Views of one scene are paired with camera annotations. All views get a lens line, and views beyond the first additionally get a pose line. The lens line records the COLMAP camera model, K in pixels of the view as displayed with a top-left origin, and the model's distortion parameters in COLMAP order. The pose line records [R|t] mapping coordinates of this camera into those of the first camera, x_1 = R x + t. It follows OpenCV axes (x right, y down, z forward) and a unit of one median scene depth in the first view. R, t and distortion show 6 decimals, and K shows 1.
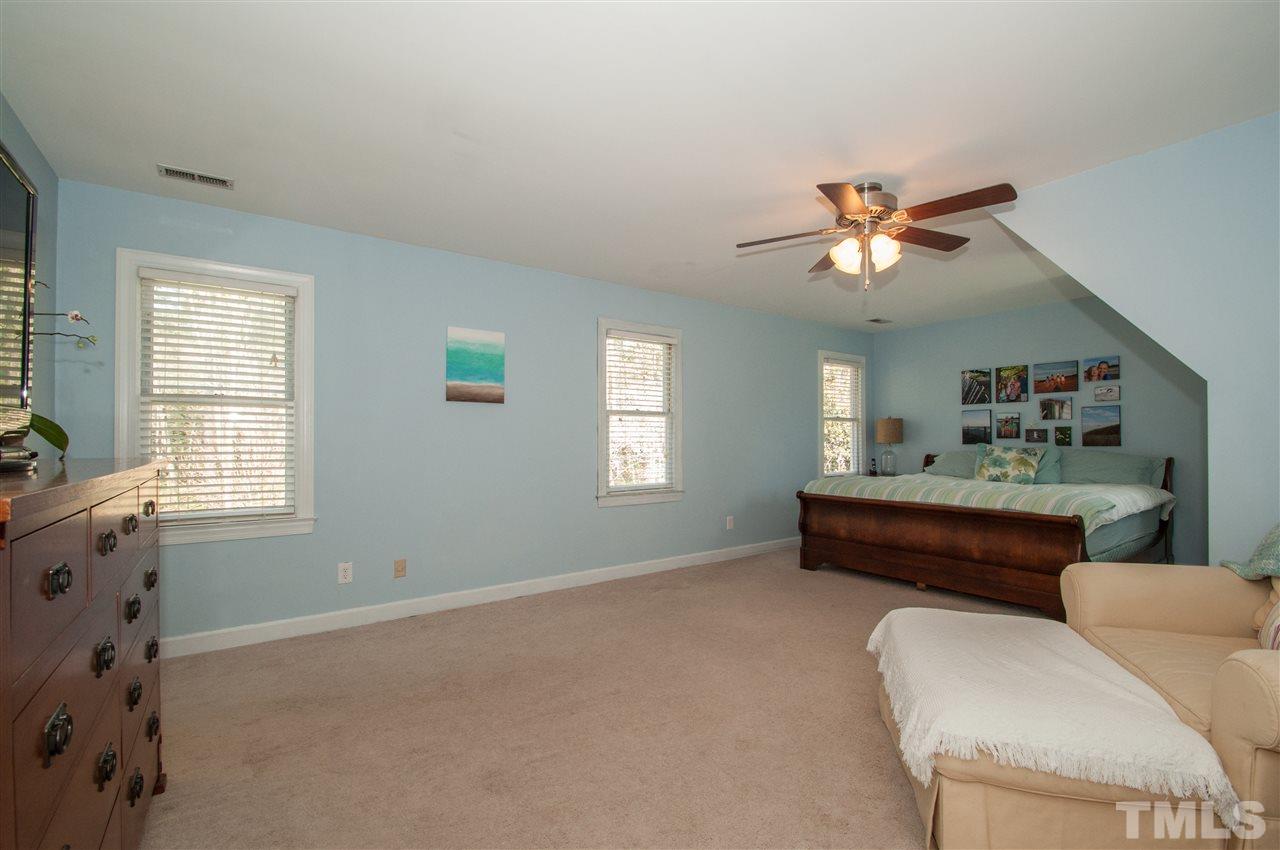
lens RADIAL K [[561.5, 0, 642.2], [0, 561.5, 433.2], [0, 0, 1]] dist [-0.008916, -0.001255]
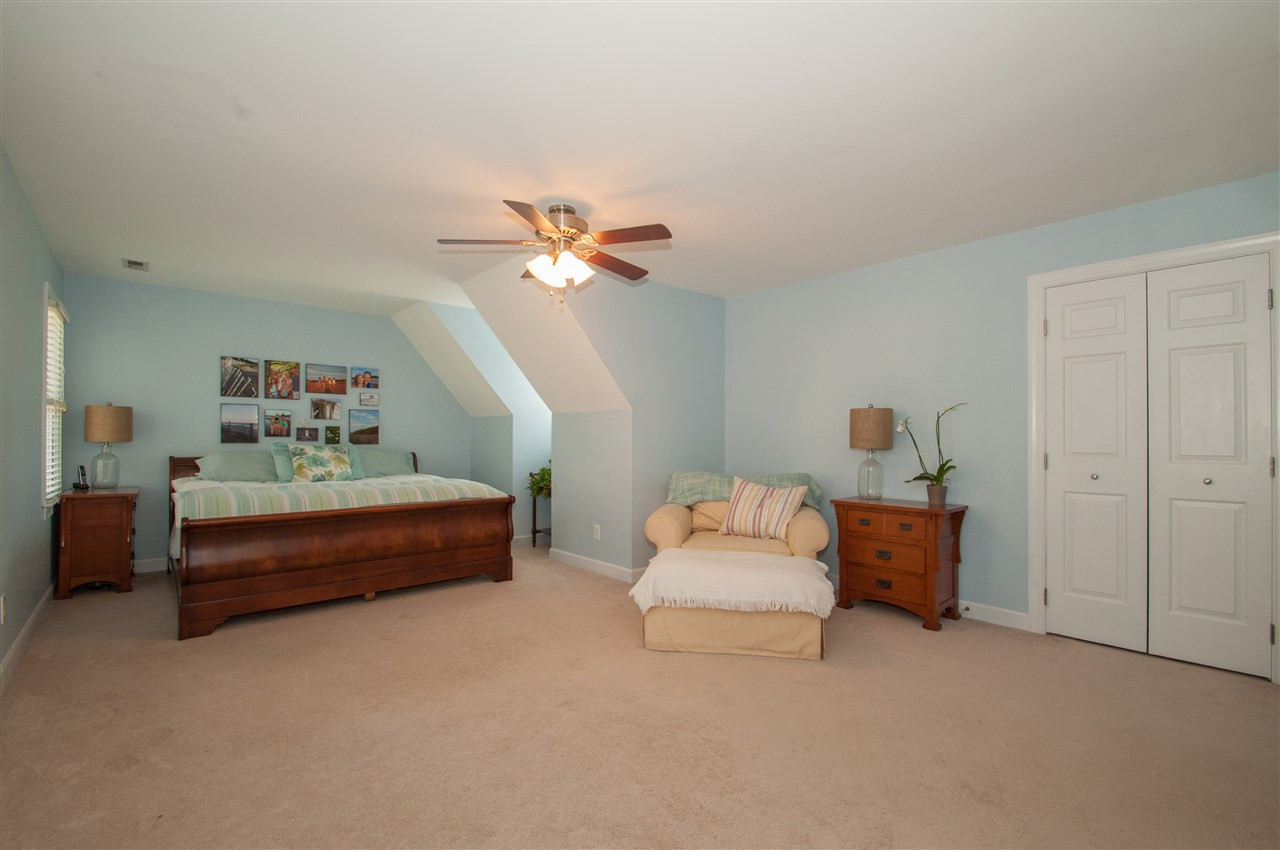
lens RADIAL K [[561.5, 0, 642.4], [0, 561.5, 433.1], [0, 0, 1]] dist [-0.008916, -0.001255]
pose [[-0.125975, 0.015416, 0.991914, -0.378111], [-0.015183, 0.999732, -0.017466, 0.010603], [-0.991917, -0.017260, -0.125707, 0.532993]]
